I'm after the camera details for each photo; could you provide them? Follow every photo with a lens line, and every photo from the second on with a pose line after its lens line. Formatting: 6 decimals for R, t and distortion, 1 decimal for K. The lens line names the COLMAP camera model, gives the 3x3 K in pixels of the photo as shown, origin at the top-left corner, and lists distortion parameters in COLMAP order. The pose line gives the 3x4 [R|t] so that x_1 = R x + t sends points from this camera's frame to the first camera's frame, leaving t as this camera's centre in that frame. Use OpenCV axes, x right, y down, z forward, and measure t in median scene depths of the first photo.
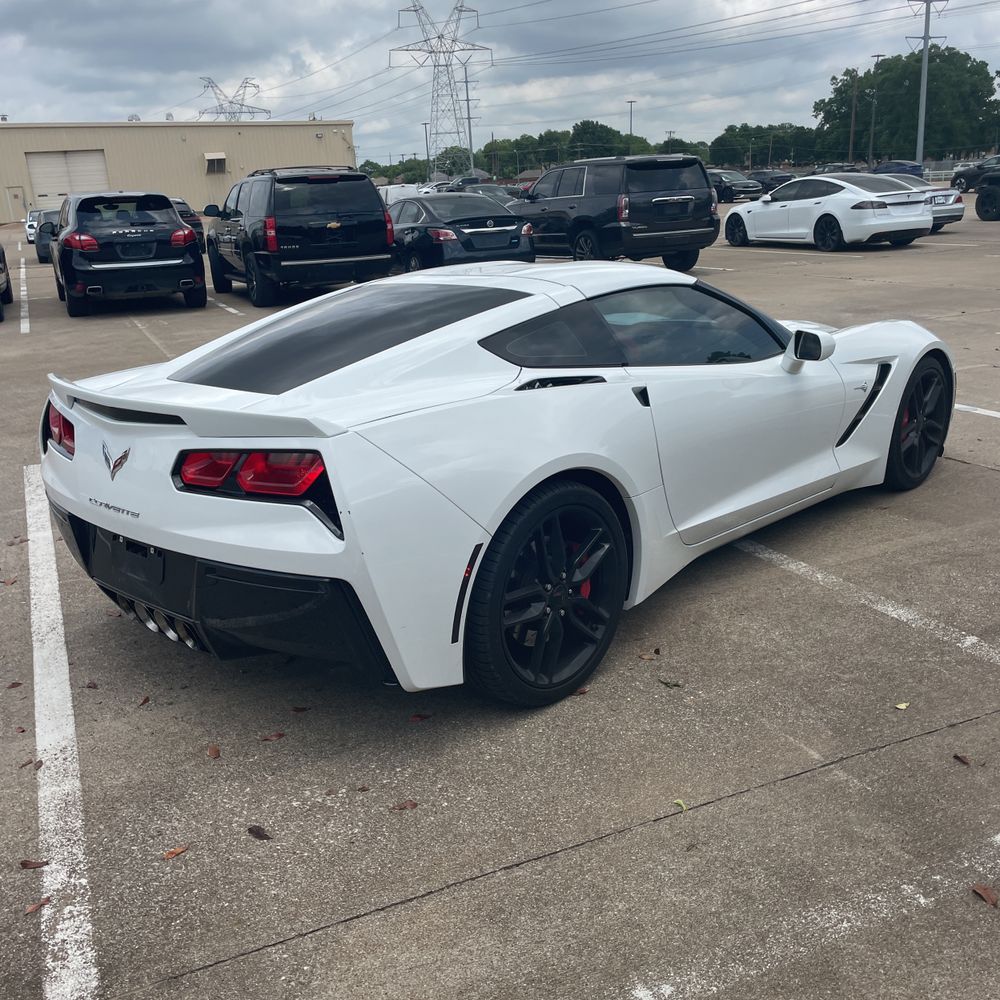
lens RADIAL K [[1040.6, 0, 500.5], [0, 1040.6, 500.5], [0, 0, 1]] dist [0.017715, 0.000000]
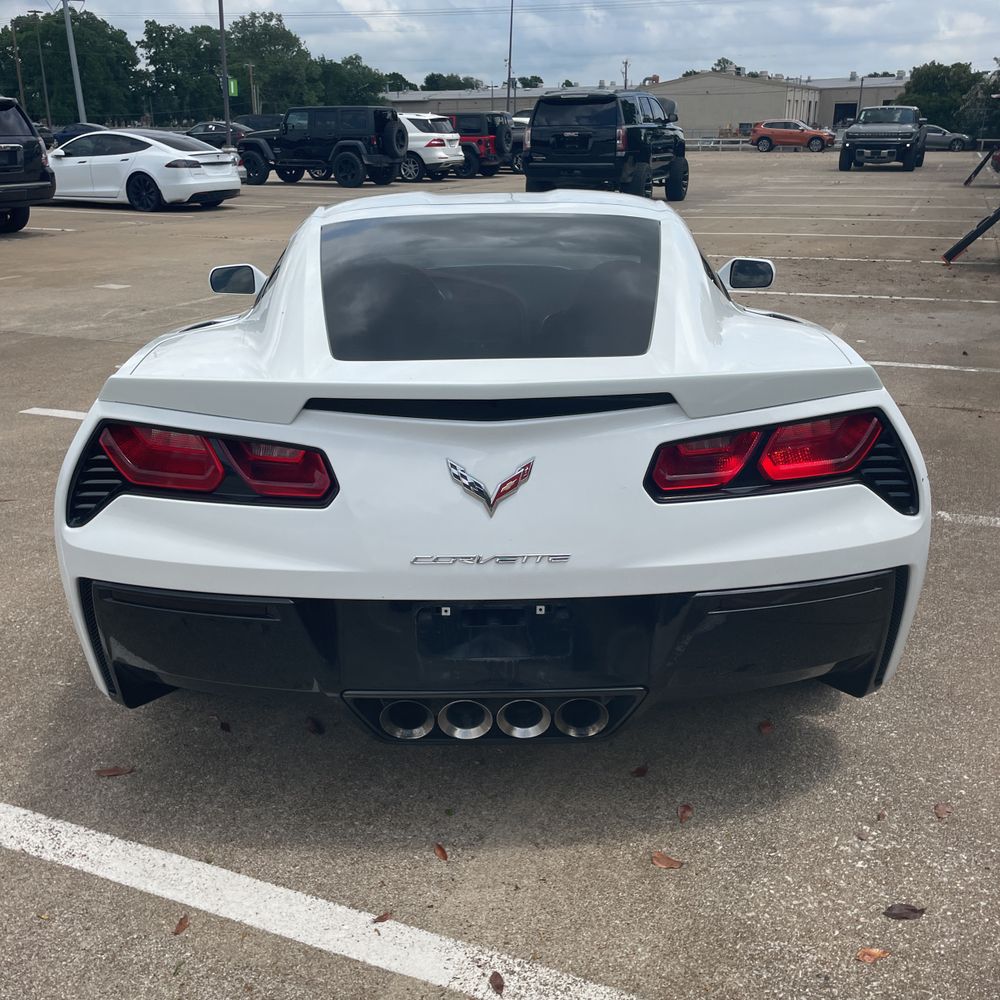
lens RADIAL K [[1040.6, 0, 502.6], [0, 1040.6, 493.5], [0, 0, 1]] dist [0.017715, 0.000000]
pose [[0.720639, -0.180346, 0.669443, -0.137739], [0.165667, 0.982397, 0.086319, -0.015069], [-0.673226, 0.048700, 0.737831, 0.093631]]
